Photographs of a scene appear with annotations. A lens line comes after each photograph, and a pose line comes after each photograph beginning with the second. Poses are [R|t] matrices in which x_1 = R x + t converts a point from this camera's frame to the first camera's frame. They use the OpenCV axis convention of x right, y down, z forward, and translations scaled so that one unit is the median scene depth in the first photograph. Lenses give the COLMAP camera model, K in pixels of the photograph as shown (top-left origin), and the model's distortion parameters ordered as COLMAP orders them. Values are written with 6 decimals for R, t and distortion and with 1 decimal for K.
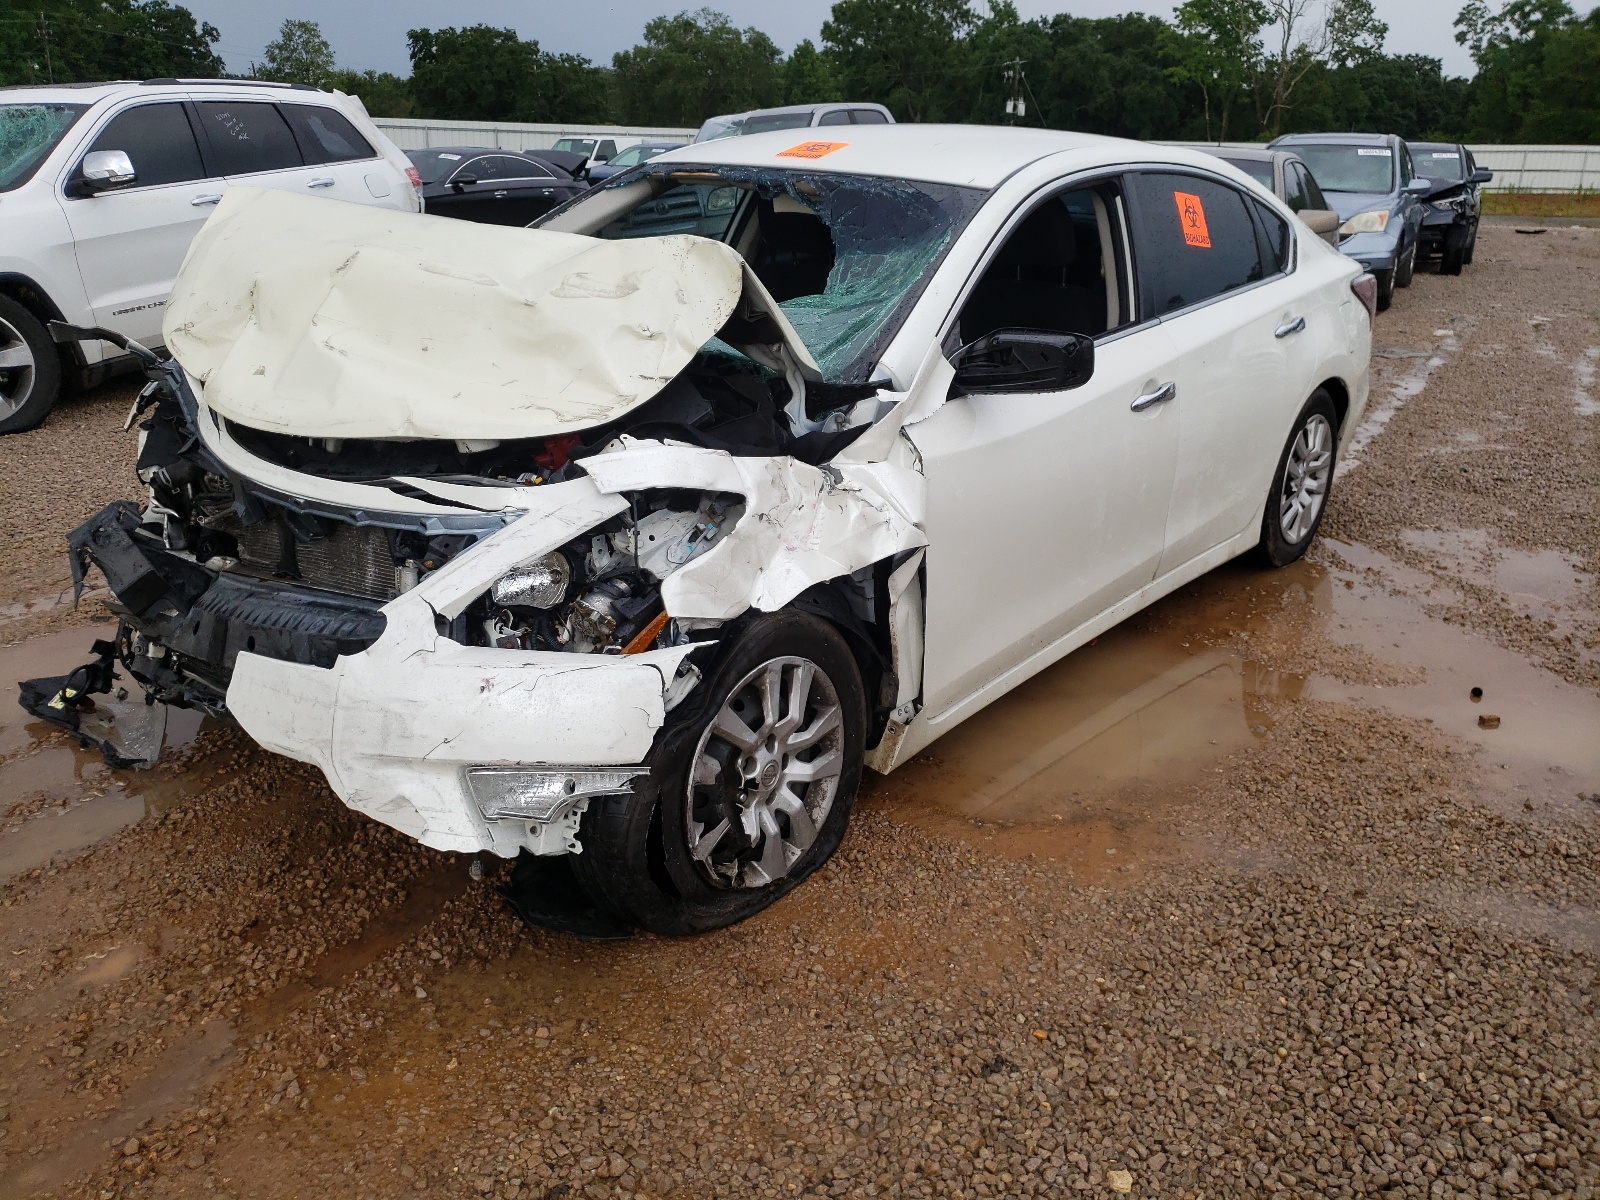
lens RADIAL K [[1205.5, 0, 800.1], [0, 1205.5, 707.9], [0, 0, 1]] dist [0.013651, -0.001821]
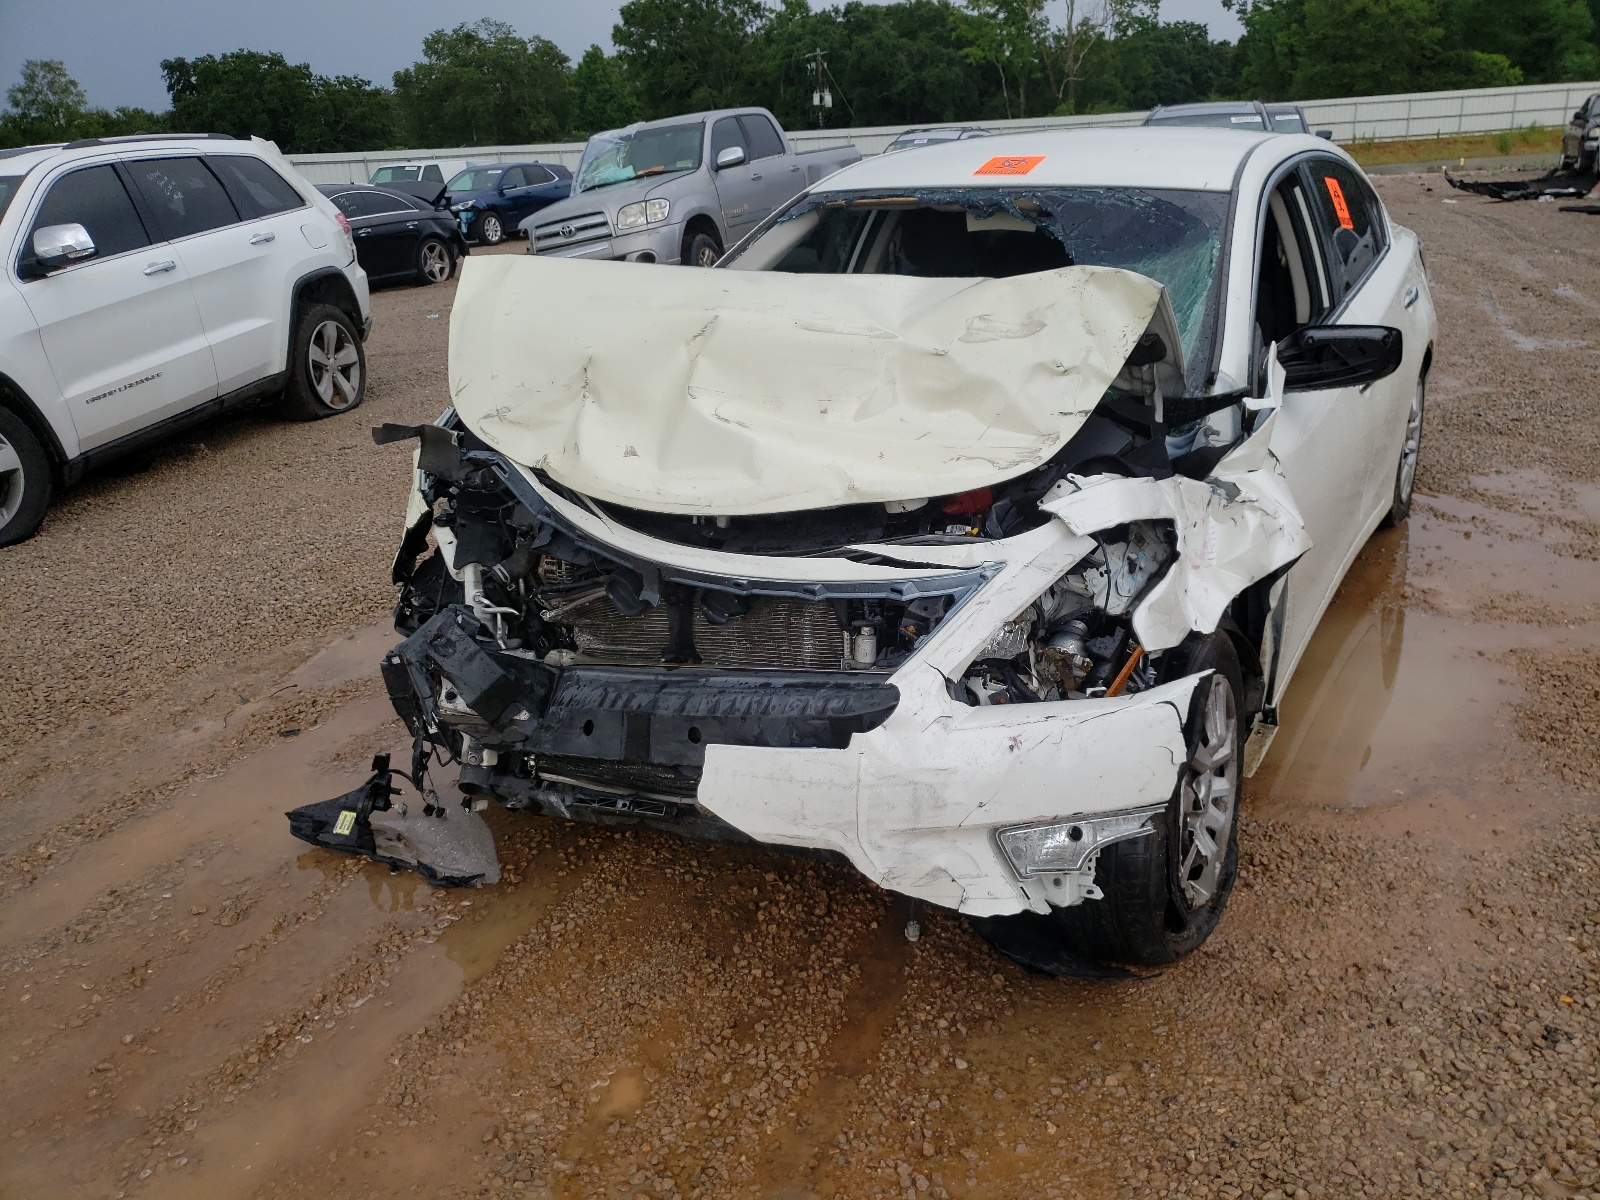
lens RADIAL K [[1215.5, 0, 619.9], [0, 1215.5, 722.4], [0, 0, 1]] dist [0.074064, -0.075083]
pose [[0.981042, -0.139587, 0.134430, -0.355405], [0.138659, 0.990206, 0.016290, -0.048600], [-0.135388, 0.002659, 0.990789, 0.026695]]
